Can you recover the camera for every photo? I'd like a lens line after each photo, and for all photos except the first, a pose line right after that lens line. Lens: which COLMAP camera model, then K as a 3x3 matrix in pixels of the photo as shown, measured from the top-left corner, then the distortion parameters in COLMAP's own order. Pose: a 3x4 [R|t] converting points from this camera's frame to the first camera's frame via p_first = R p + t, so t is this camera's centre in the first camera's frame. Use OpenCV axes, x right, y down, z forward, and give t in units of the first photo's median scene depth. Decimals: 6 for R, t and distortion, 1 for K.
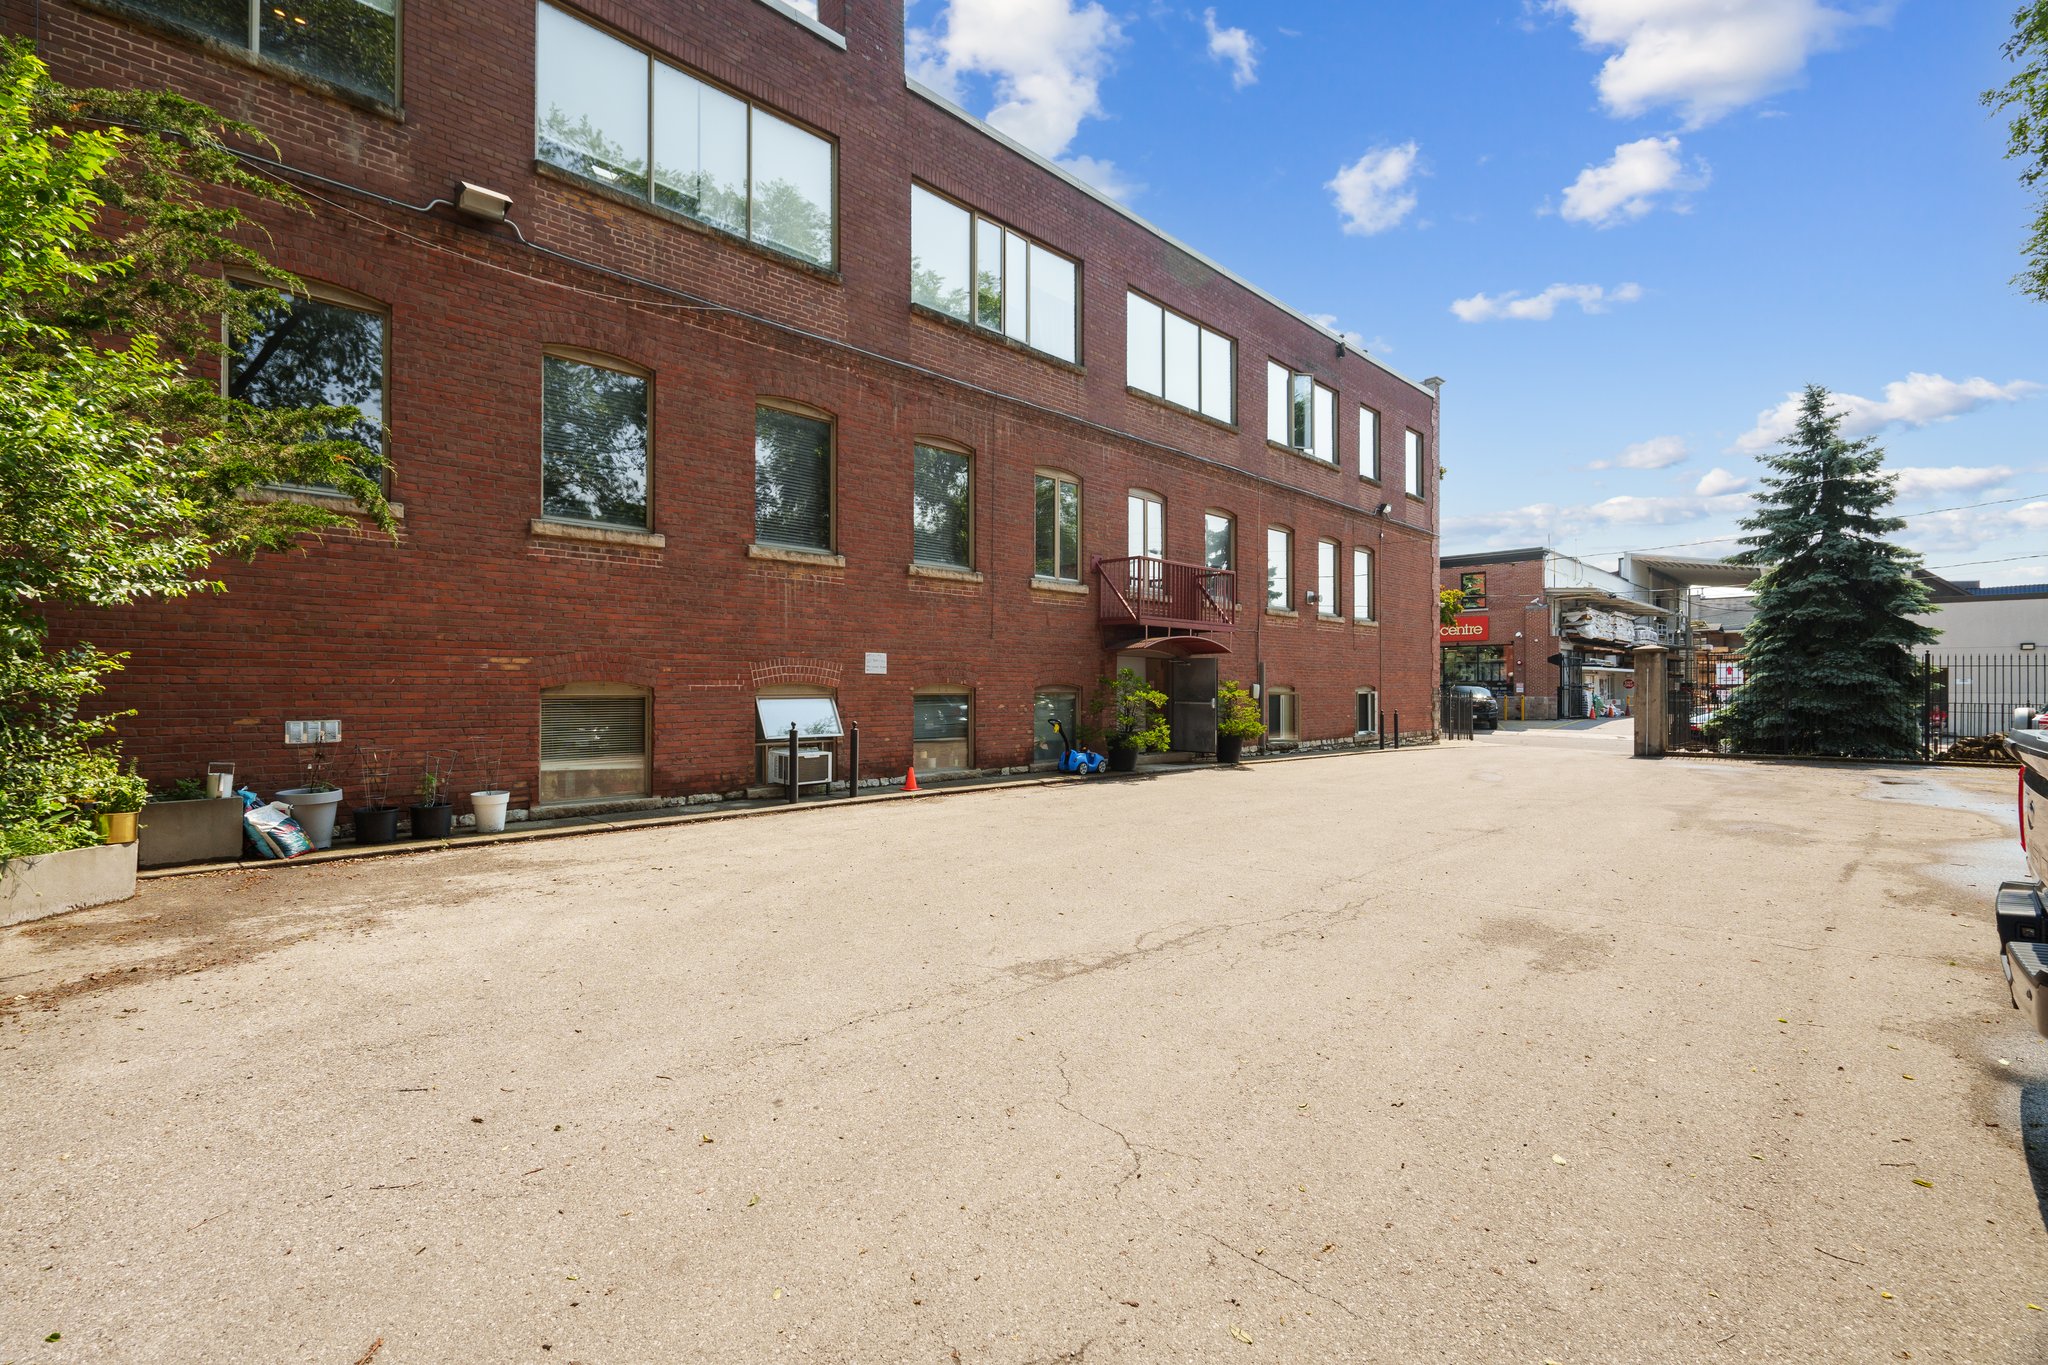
lens RADIAL K [[921.3, 0, 1018.6], [0, 921.3, 682.1], [0, 0, 1]] dist [-0.003588, 0.000699]
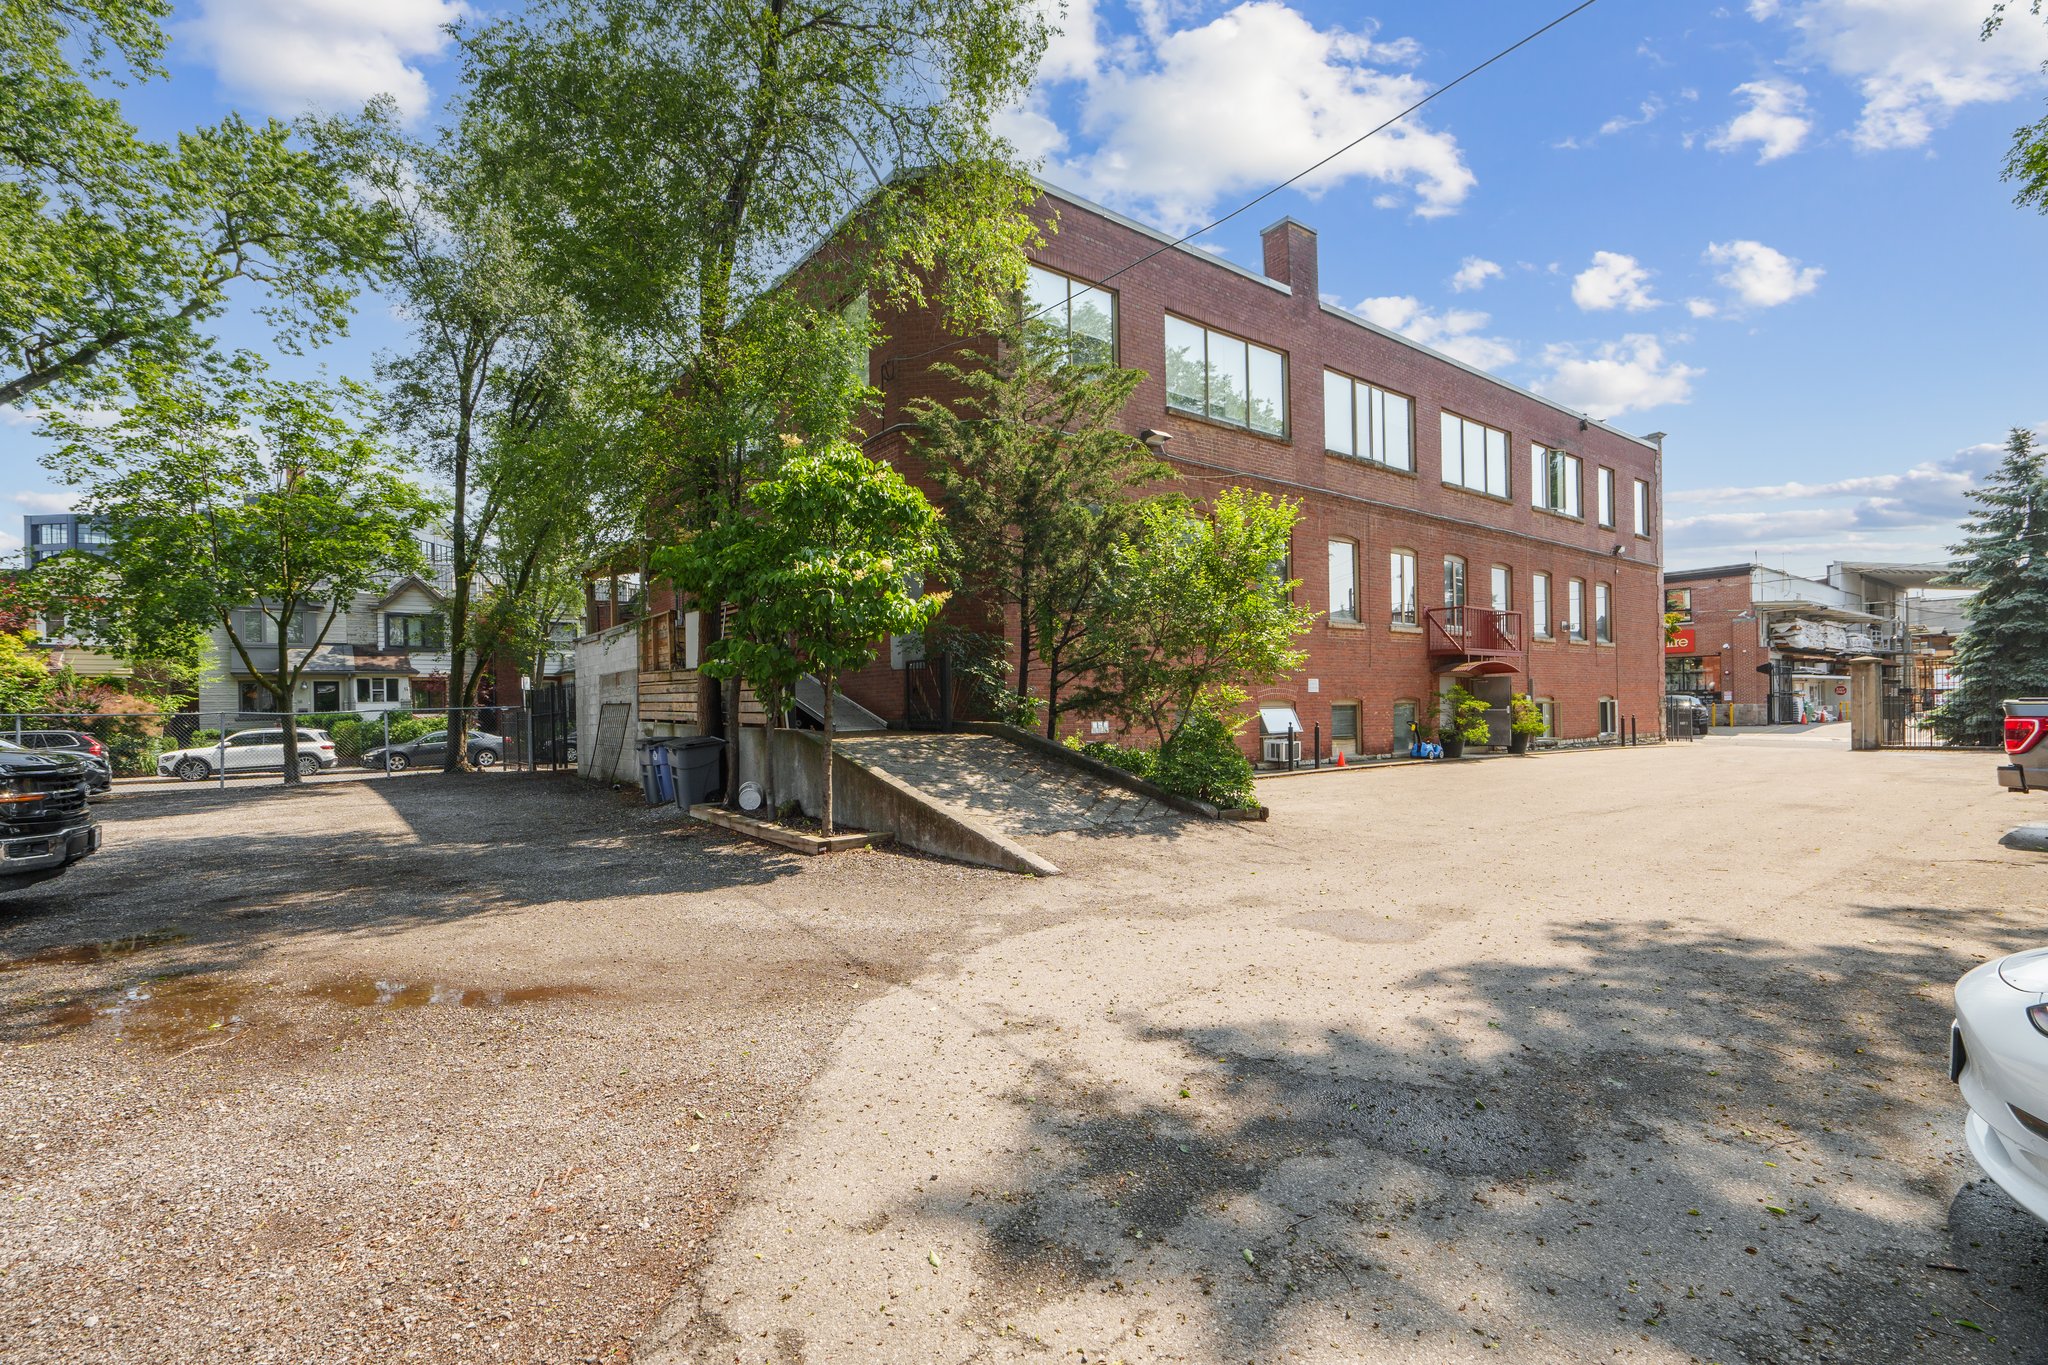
lens RADIAL K [[933.0, 0, 1023.9], [0, 933.0, 704.3], [0, 0, 1]] dist [0.002907, 0.000161]
pose [[0.991478, -0.017365, -0.129110, -0.232152], [0.017642, 0.999844, 0.000999, 0.000867], [0.129072, -0.003268, 0.991630, -0.333543]]
